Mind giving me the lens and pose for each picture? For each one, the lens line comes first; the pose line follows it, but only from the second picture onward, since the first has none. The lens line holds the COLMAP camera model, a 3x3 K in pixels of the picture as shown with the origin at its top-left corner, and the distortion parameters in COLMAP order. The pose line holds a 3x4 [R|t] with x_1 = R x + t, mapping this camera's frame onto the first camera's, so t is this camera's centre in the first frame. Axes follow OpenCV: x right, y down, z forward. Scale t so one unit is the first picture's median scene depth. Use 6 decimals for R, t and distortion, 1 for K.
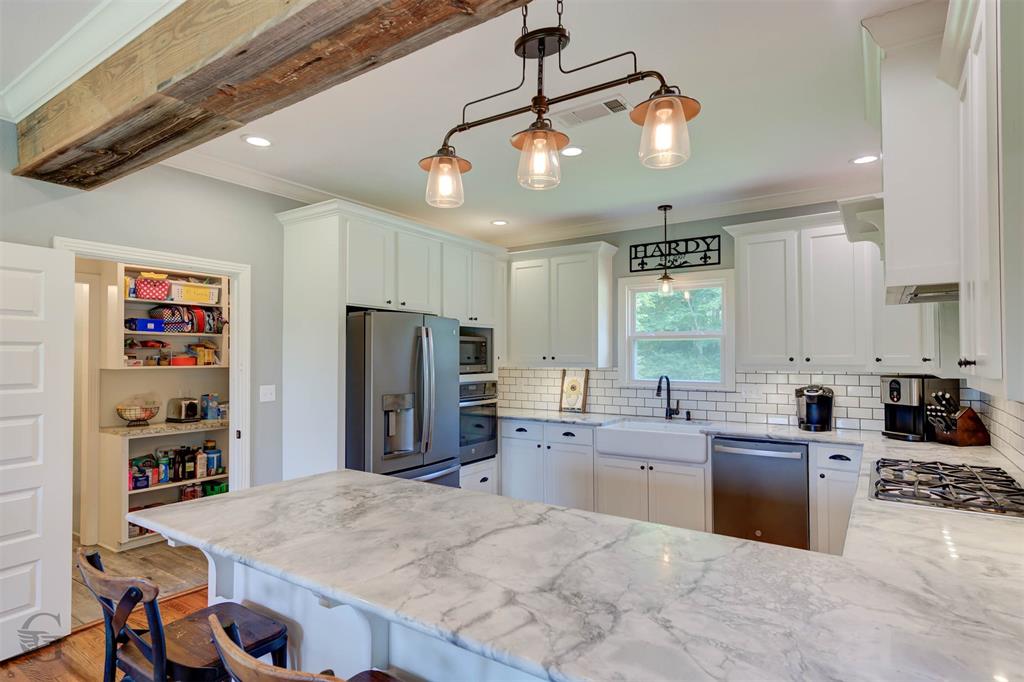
lens RADIAL K [[544.7, 0, 526.3], [0, 544.7, 345.5], [0, 0, 1]] dist [0.017554, -0.003658]
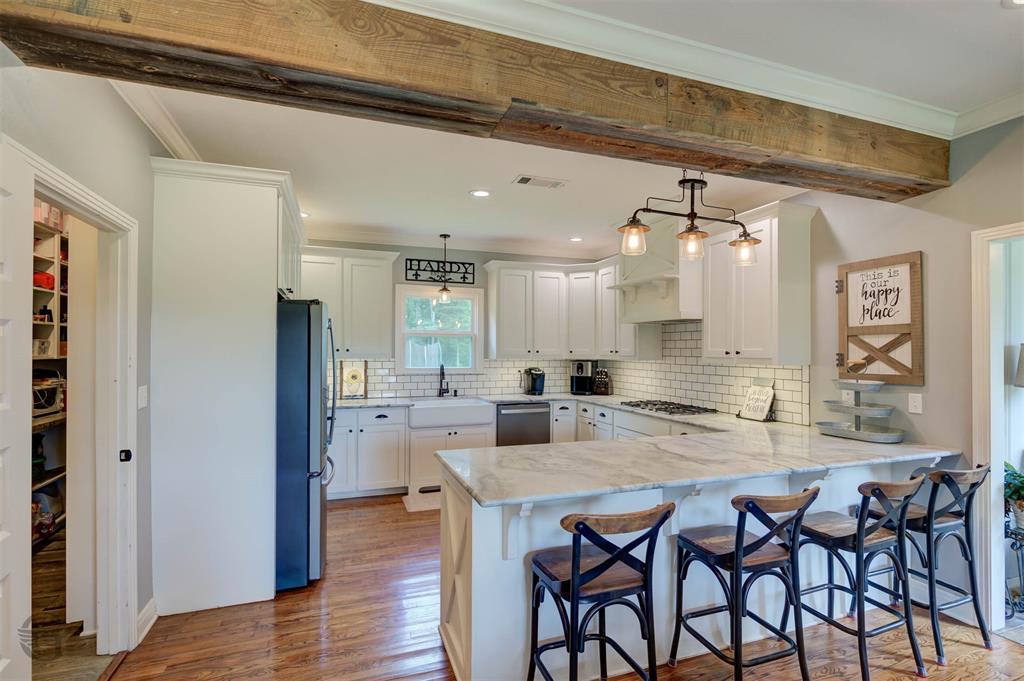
lens RADIAL K [[477.9, 0, 520.6], [0, 477.9, 345.1], [0, 0, 1]] dist [0.003288, -0.003005]
pose [[0.592849, 0.012092, 0.805223, -0.729741], [-0.021393, 0.999771, 0.000737, 0.006780], [-0.805029, -0.017663, 0.592972, 0.217268]]
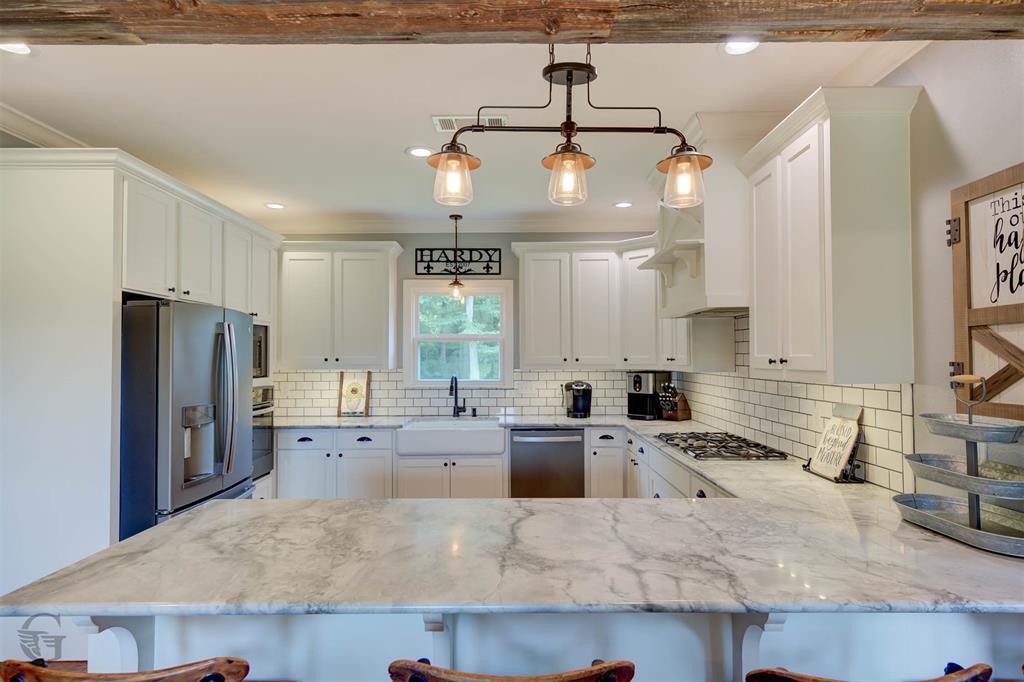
lens RADIAL K [[544.7, 0, 525.0], [0, 544.7, 346.0], [0, 0, 1]] dist [0.017554, -0.003658]
pose [[0.829673, 0.008993, 0.558177, -0.290727], [-0.008432, 0.999958, -0.003577, 0.000425], [-0.558186, -0.001738, 0.829714, 0.059913]]
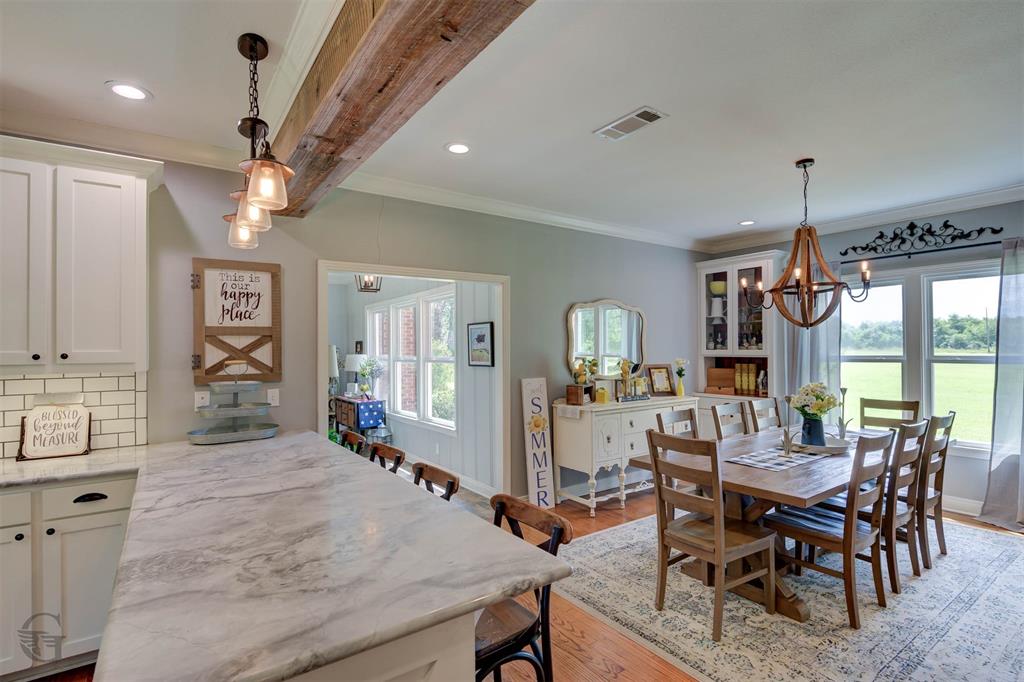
lens RADIAL K [[477.9, 0, 511.2], [0, 477.9, 347.1], [0, 0, 1]] dist [0.003288, -0.003005]
pose [[-0.929776, 0.011517, 0.367947, -0.455673], [0.001291, 0.999606, -0.028024, 0.021025], [-0.368125, -0.025581, -0.929424, 0.831501]]
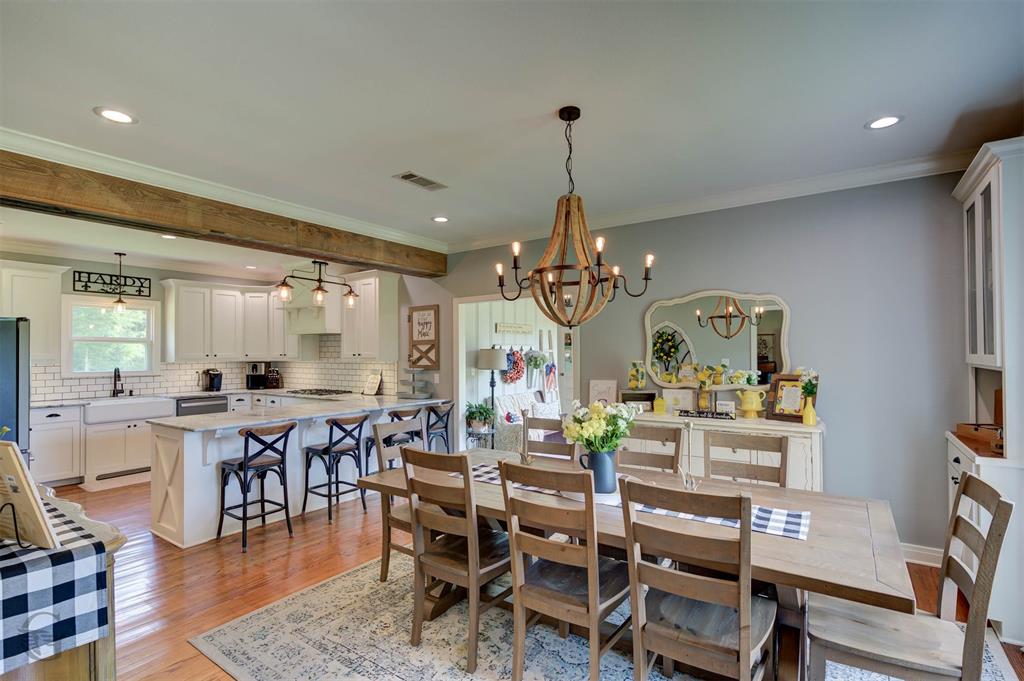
lens RADIAL K [[477.9, 0, 507.9], [0, 477.9, 345.8], [0, 0, 1]] dist [0.003288, -0.003005]
pose [[0.034182, 0.015286, 0.999299, -1.310628], [-0.015947, 0.999764, -0.014748, -0.001441], [-0.999288, -0.015432, 0.034417, -0.134862]]
